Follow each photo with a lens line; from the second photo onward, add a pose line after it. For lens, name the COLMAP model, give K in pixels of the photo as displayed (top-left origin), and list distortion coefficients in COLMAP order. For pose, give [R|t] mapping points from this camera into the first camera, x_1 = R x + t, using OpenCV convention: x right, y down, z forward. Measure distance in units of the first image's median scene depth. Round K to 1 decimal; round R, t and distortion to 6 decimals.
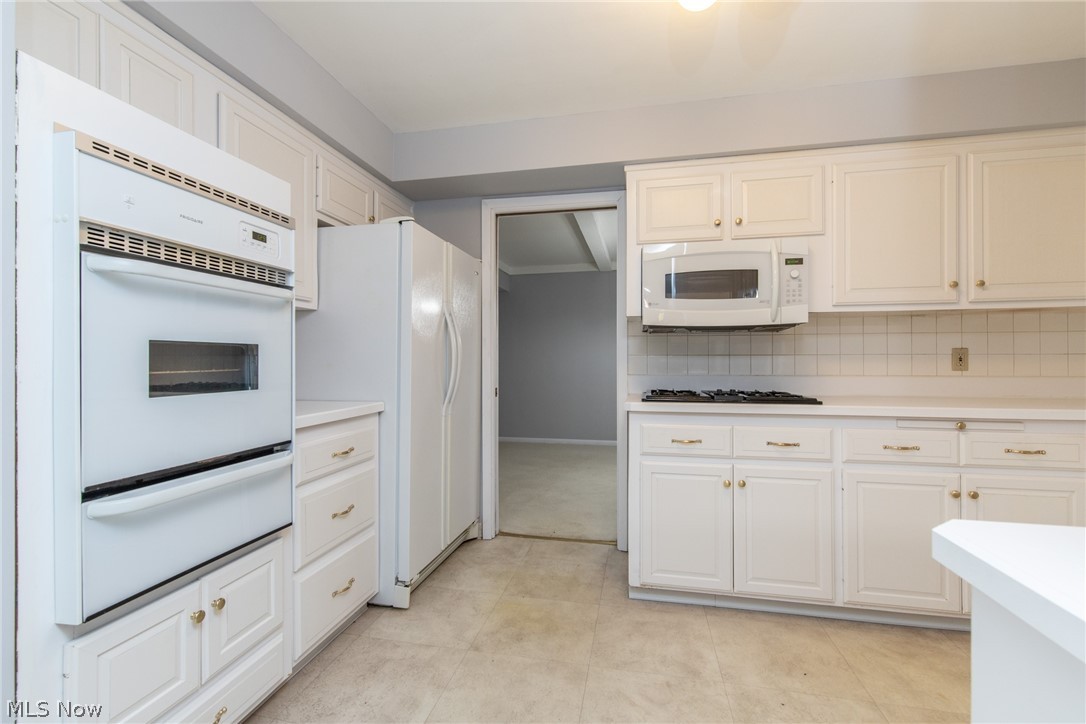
lens RADIAL K [[480.6, 0, 536.2], [0, 480.6, 357.3], [0, 0, 1]] dist [-0.000403, -0.000459]
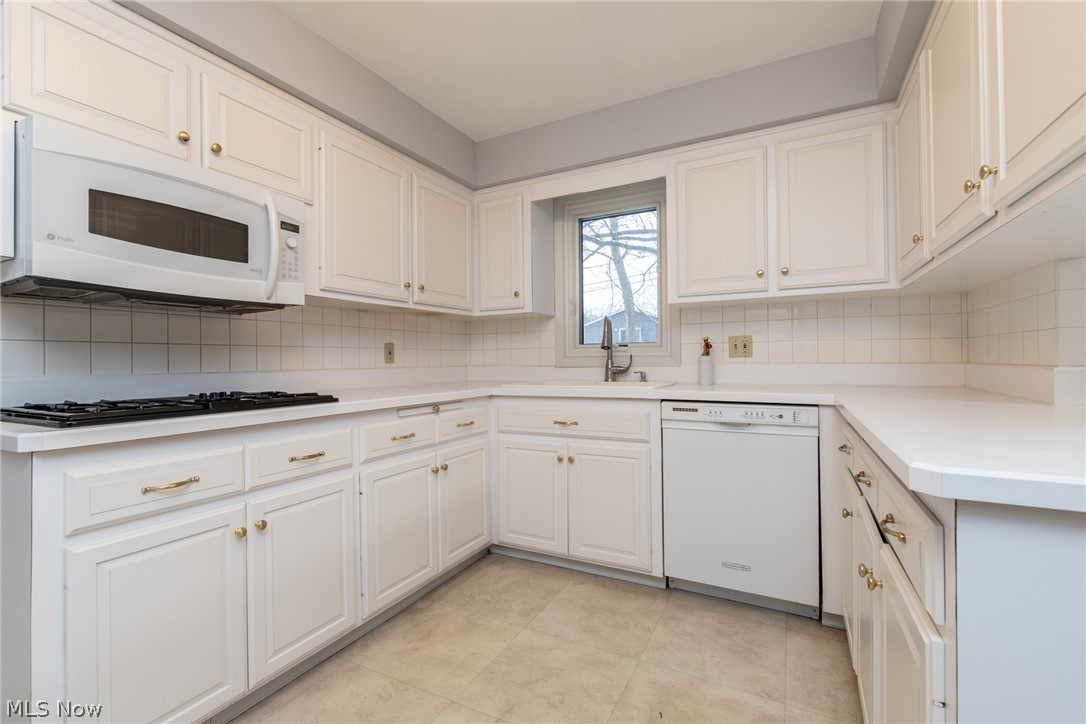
lens RADIAL K [[480.6, 0, 536.2], [0, 480.6, 357.3], [0, 0, 1]] dist [-0.000403, -0.000459]
pose [[0.264546, 0.004536, 0.964362, -0.132926], [0.001436, 0.999986, -0.005098, 0.023160], [-0.964372, 0.002733, 0.264536, 0.415066]]
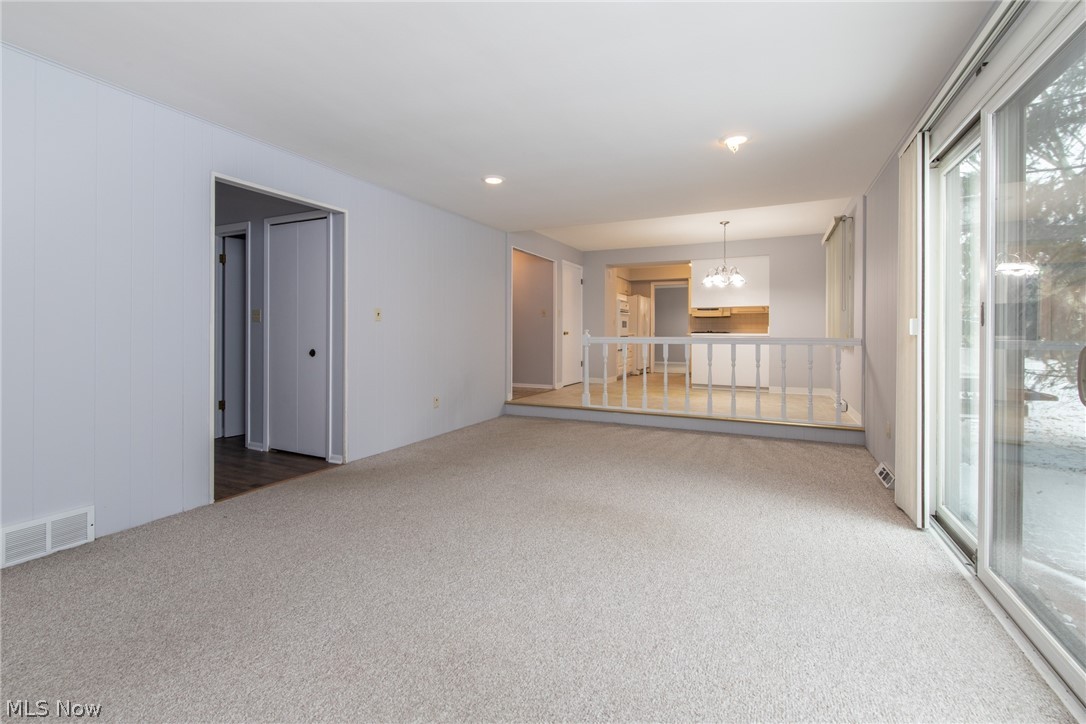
lens RADIAL K [[478.8, 0, 543.2], [0, 478.8, 334.5], [0, 0, 1]] dist [-0.000469, -0.000144]
pose [[0.972841, 0.006004, -0.231397, -0.080121], [-0.004861, 0.999973, 0.005512, 0.079230], [0.231424, -0.004238, 0.972844, -3.725483]]
